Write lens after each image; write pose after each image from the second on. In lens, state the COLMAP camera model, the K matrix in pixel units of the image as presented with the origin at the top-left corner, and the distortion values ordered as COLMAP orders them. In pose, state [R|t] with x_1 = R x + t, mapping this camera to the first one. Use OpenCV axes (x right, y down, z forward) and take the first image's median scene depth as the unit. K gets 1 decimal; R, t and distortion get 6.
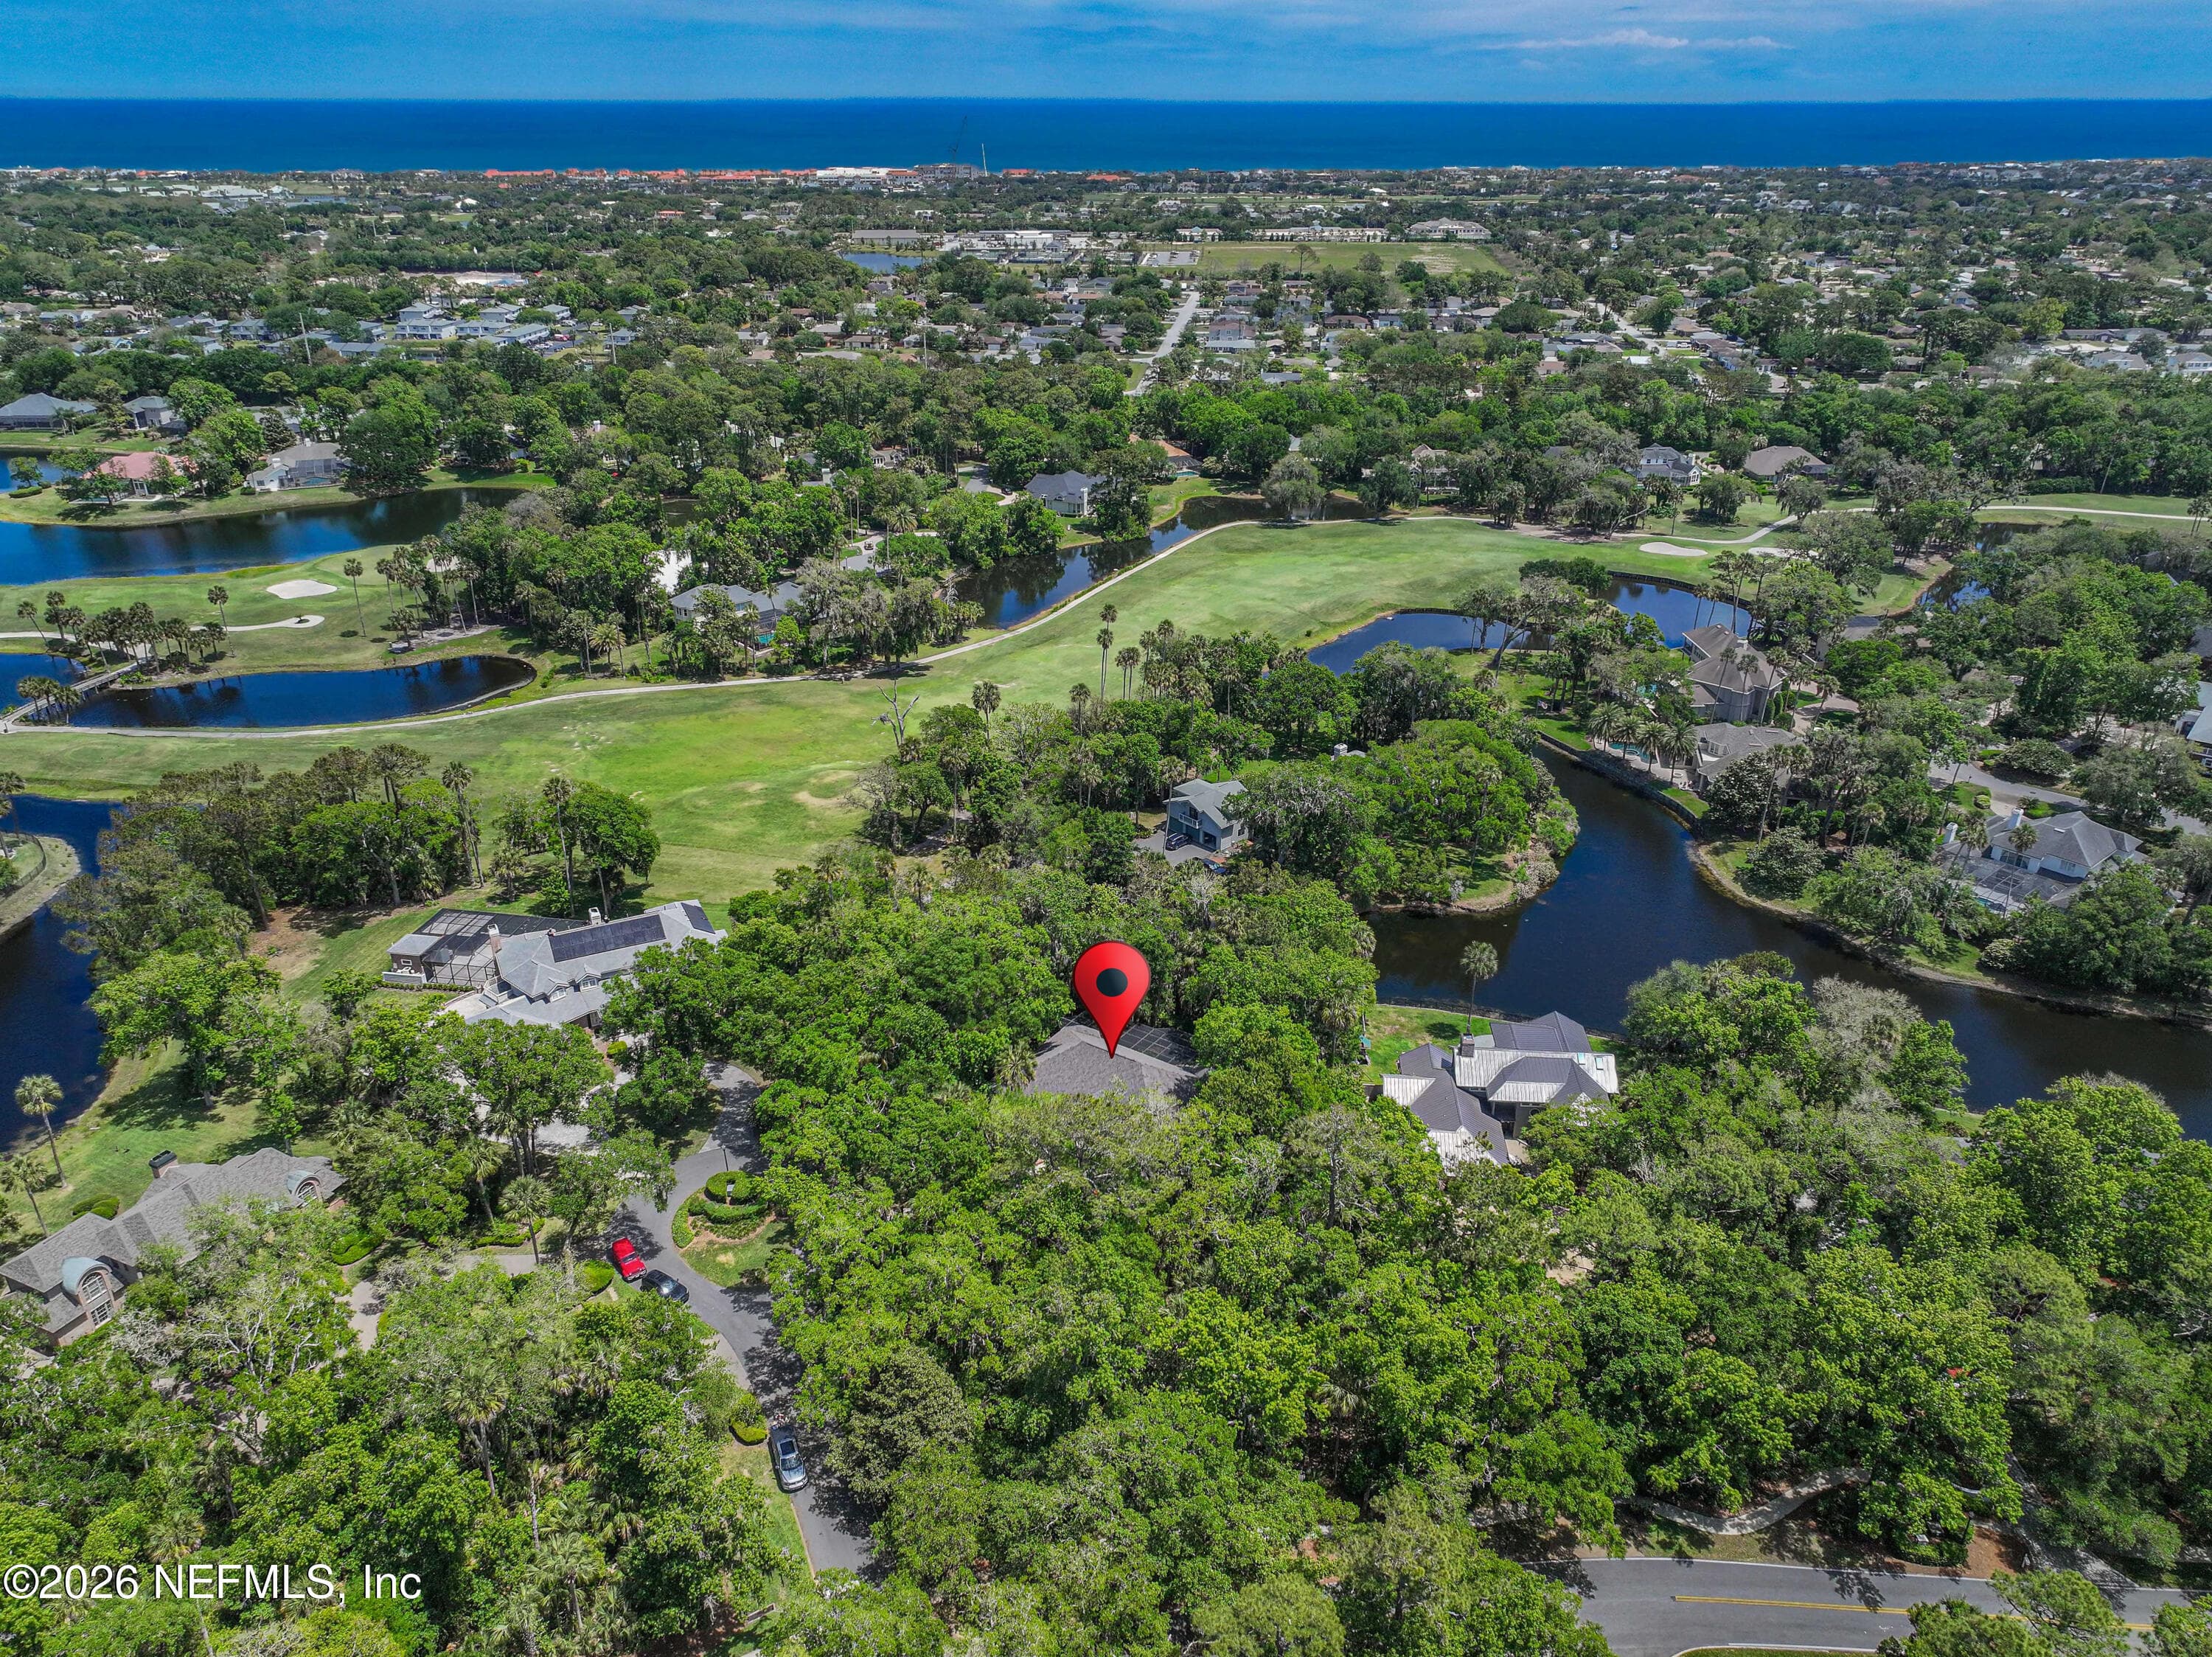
lens RADIAL K [[1557.9, 0, 1112.3], [0, 1557.9, 817.4], [0, 0, 1]] dist [0.001149, 0.012068]
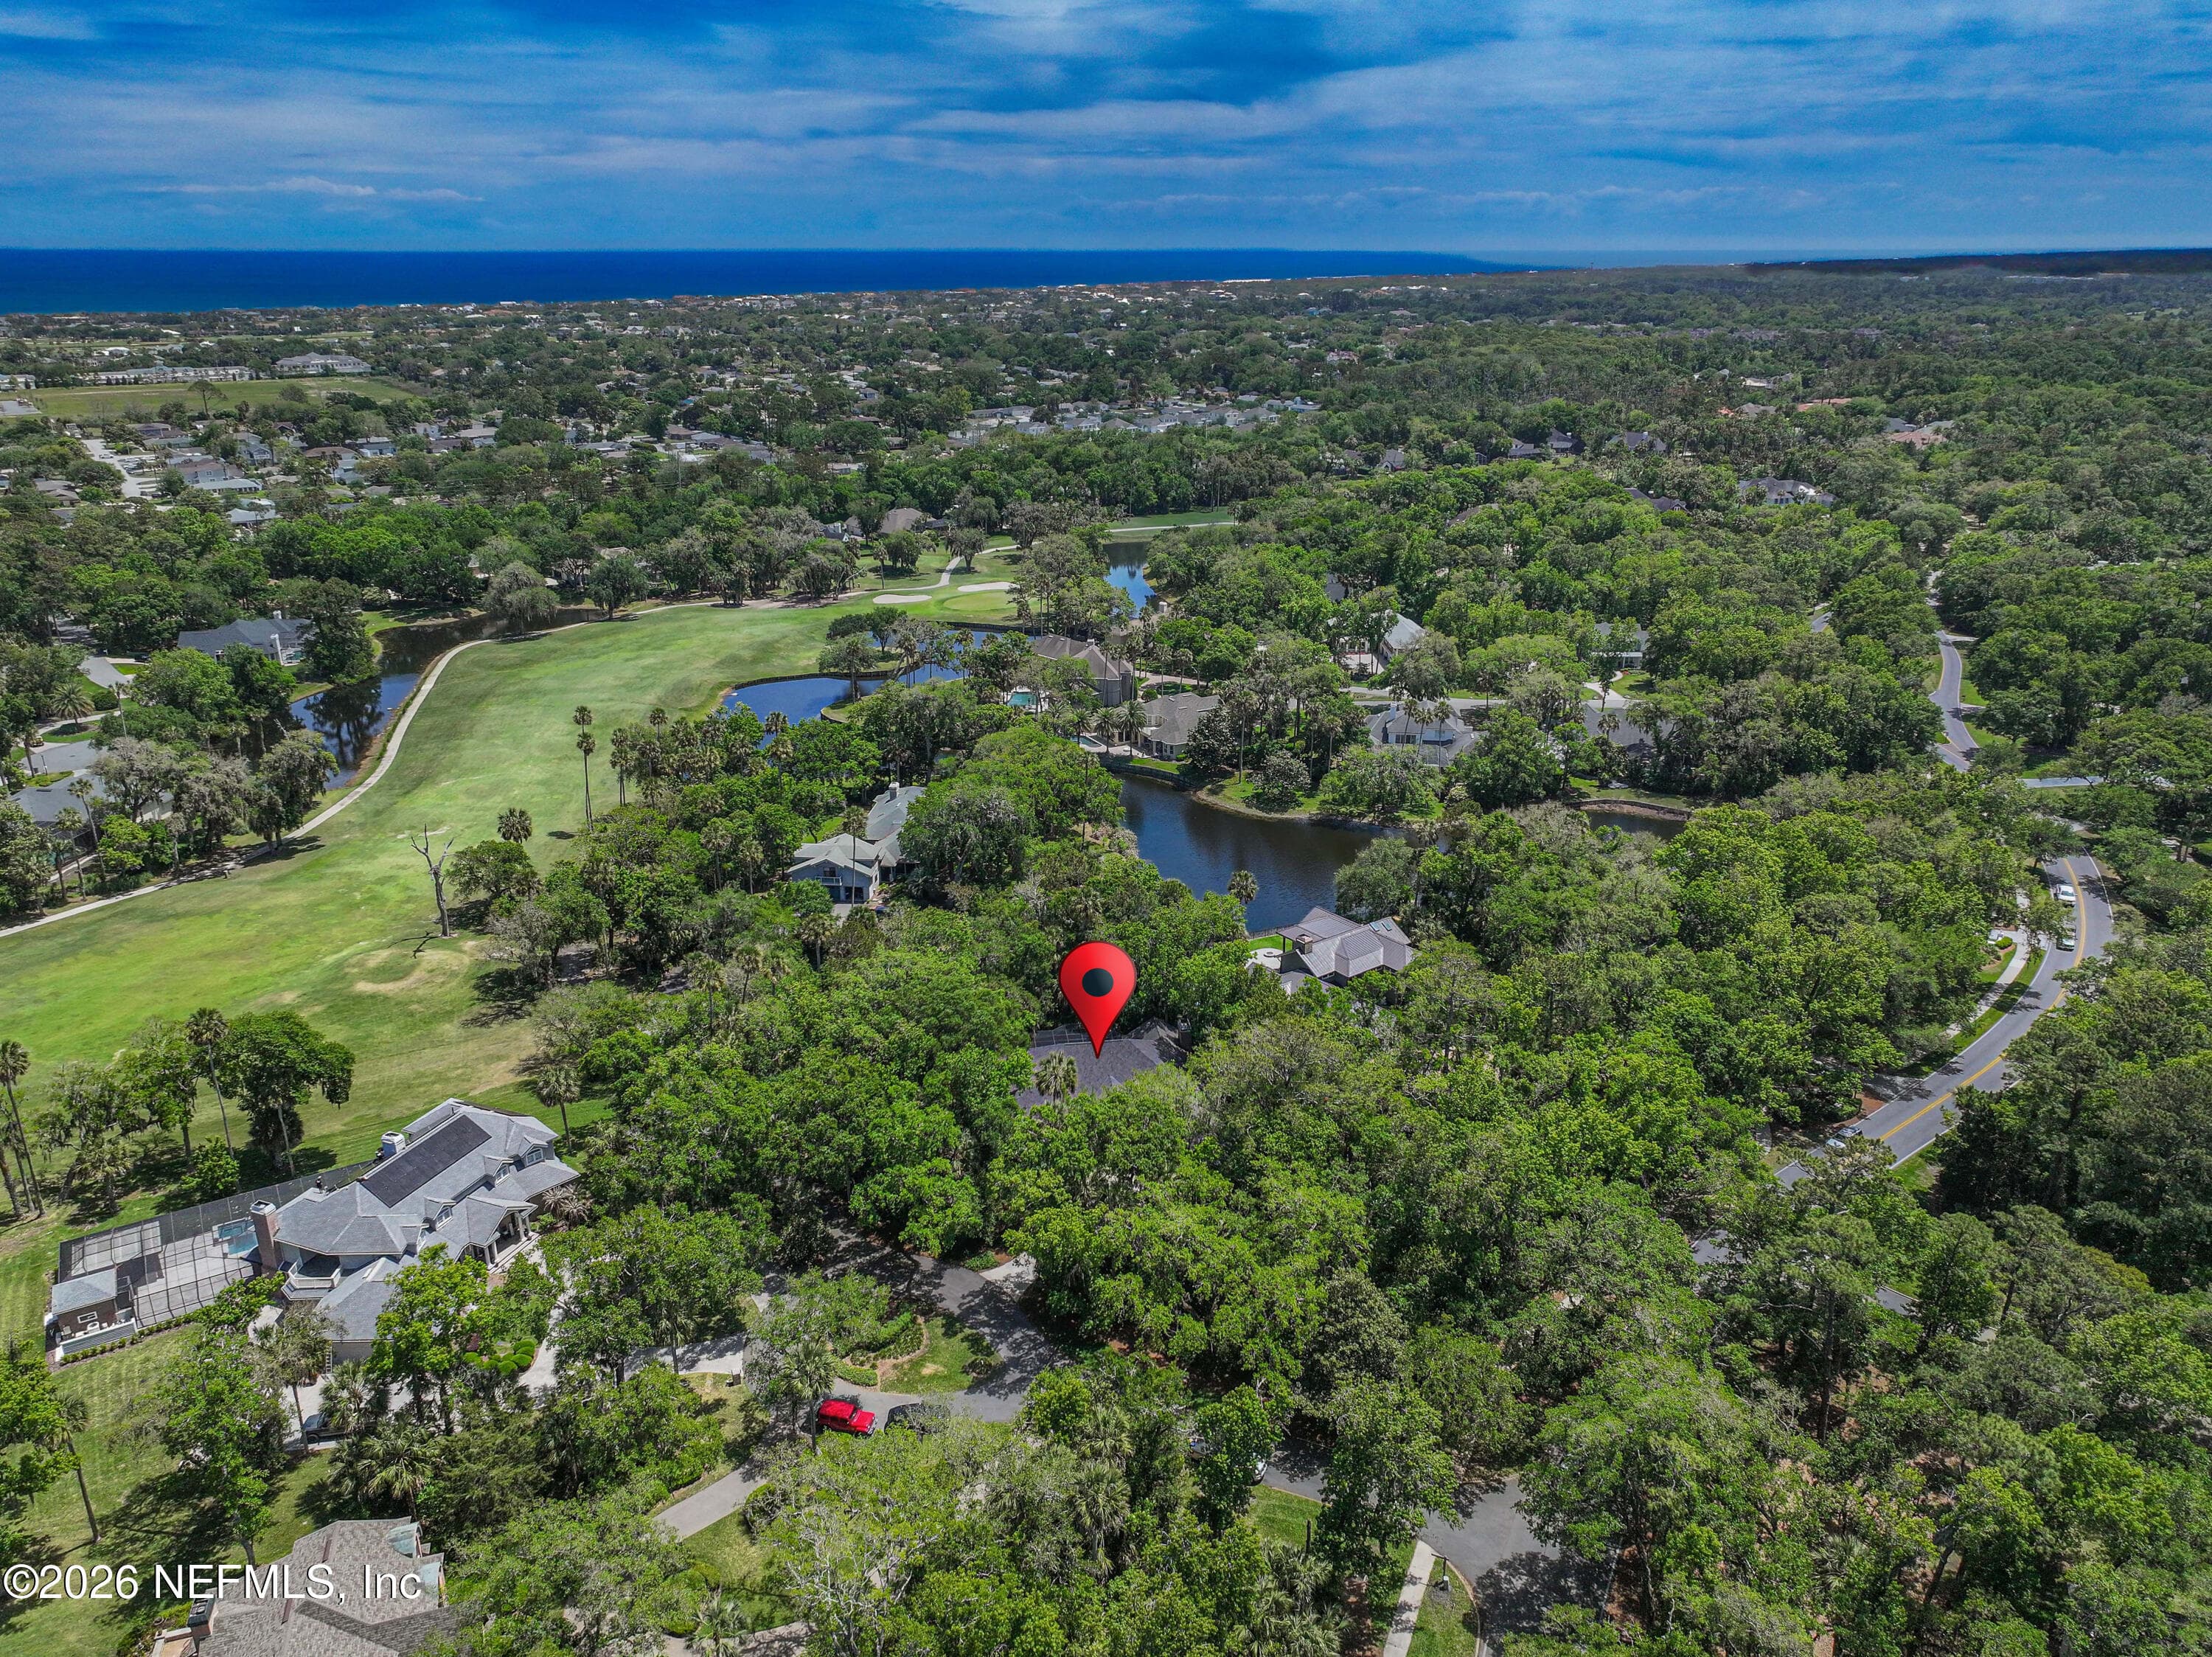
lens RADIAL K [[1557.9, 0, 1112.3], [0, 1557.9, 817.4], [0, 0, 1]] dist [0.001149, 0.012068]
pose [[0.734137, -0.230655, 0.638624, -0.393837], [0.282470, 0.959032, 0.021661, -0.005618], [-0.617457, 0.164490, 0.769214, 0.114045]]
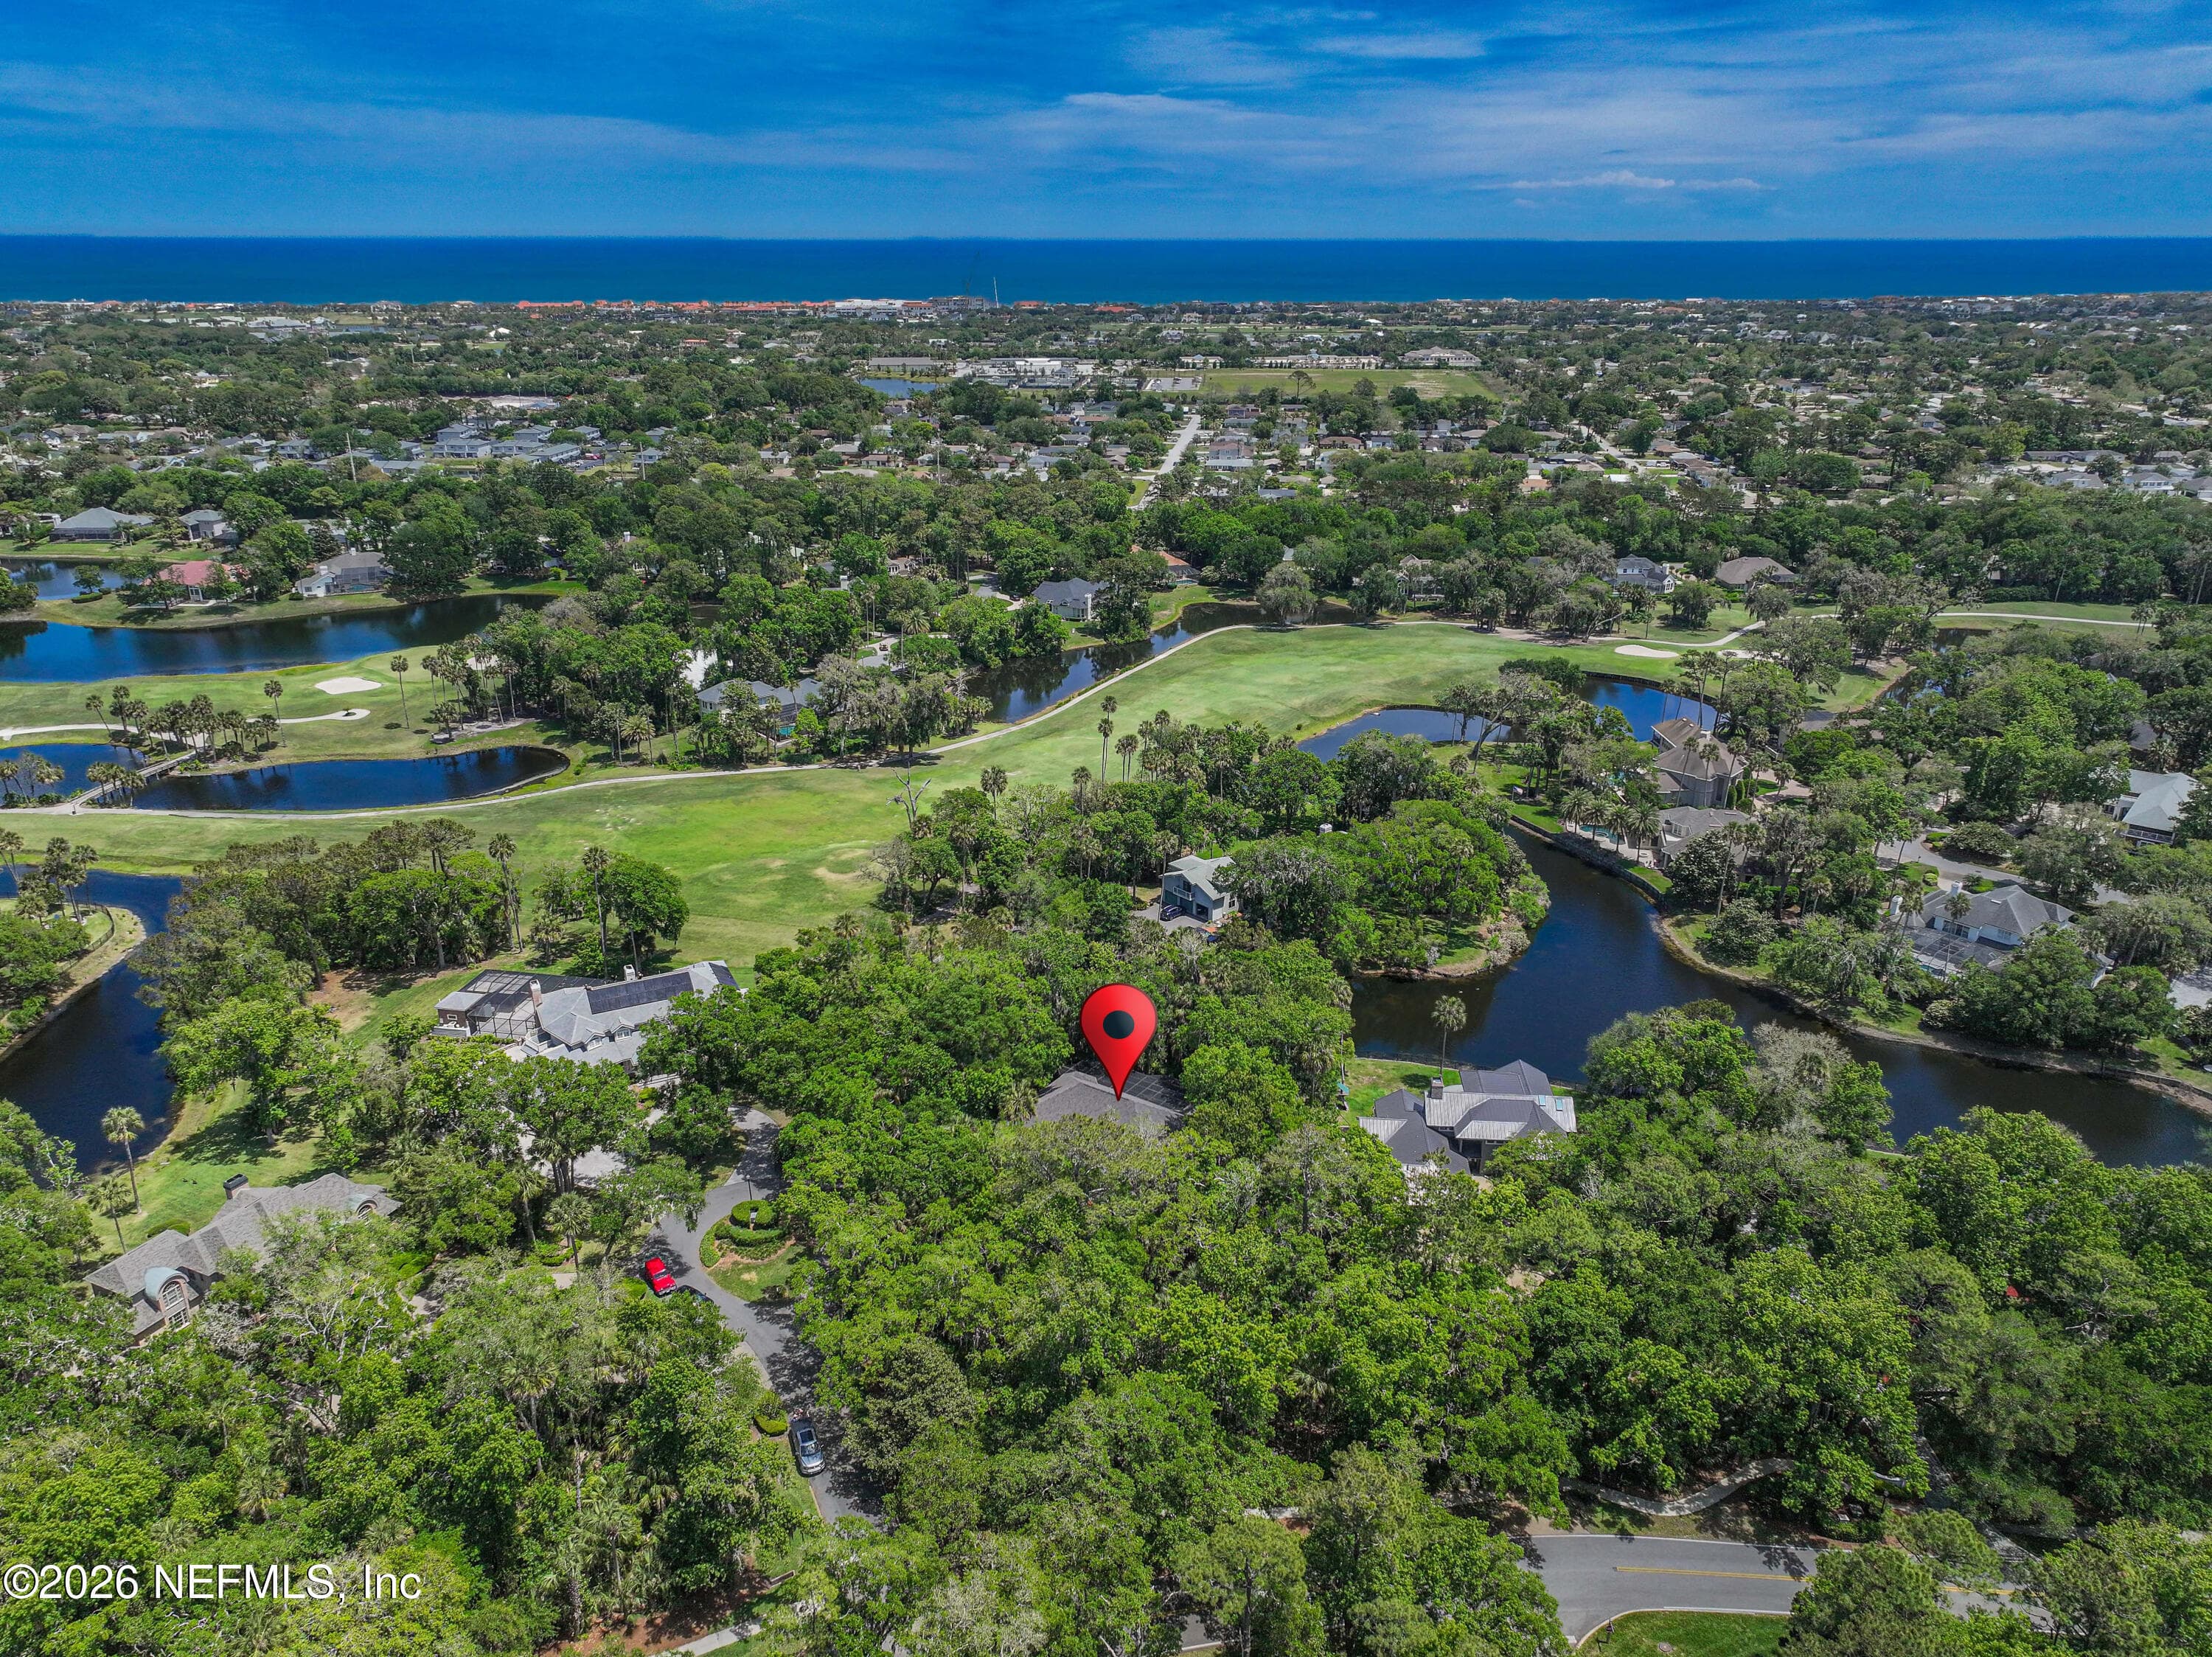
lens RADIAL K [[1557.9, 0, 1112.3], [0, 1557.9, 817.4], [0, 0, 1]] dist [0.001149, 0.012068]
pose [[0.999988, 0.002157, -0.004439, 0.005149], [-0.002481, 0.997238, -0.074234, 0.027264], [0.004267, 0.074244, 0.997231, -0.063212]]
